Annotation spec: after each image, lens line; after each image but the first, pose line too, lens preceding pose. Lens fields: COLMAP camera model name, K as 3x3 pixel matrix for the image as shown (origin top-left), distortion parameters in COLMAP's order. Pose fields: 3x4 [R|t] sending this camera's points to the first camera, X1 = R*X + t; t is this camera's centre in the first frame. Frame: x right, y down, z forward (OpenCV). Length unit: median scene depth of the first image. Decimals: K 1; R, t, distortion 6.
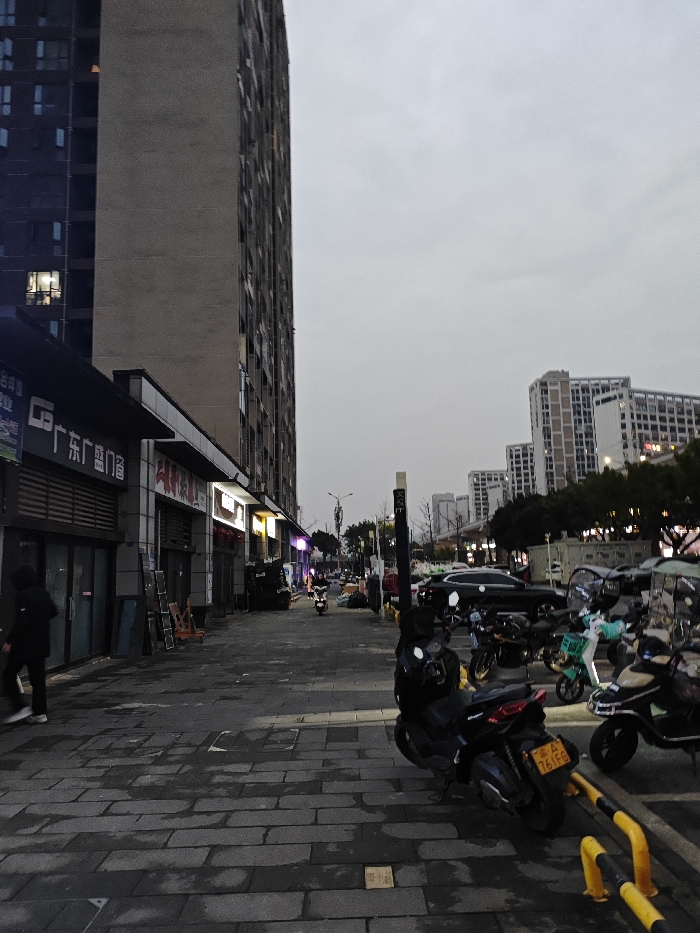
lens RADIAL K [[660.5, 0, 350.0], [0, 660.5, 466.5], [0, 0, 1]] dist [0.003420, 0.003066]
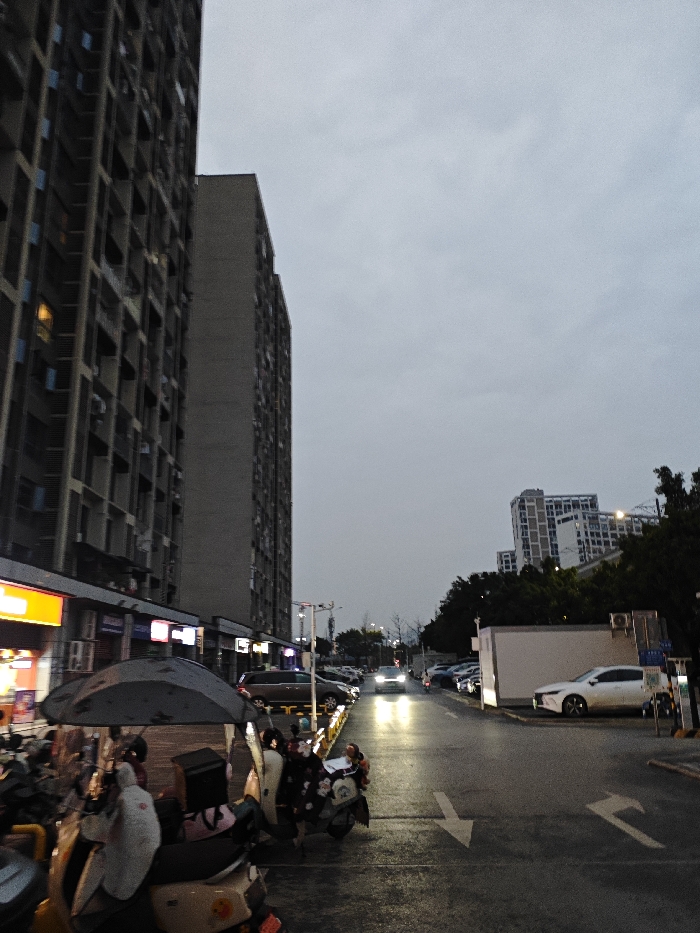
lens RADIAL K [[649.3, 0, 351.5], [0, 649.3, 465.4], [0, 0, 1]] dist [0.053184, 0.000619]
pose [[0.999433, -0.012988, -0.031058, 0.039772], [0.008391, 0.989570, -0.143806, -0.031303], [0.032602, 0.143464, 0.989118, -0.194483]]
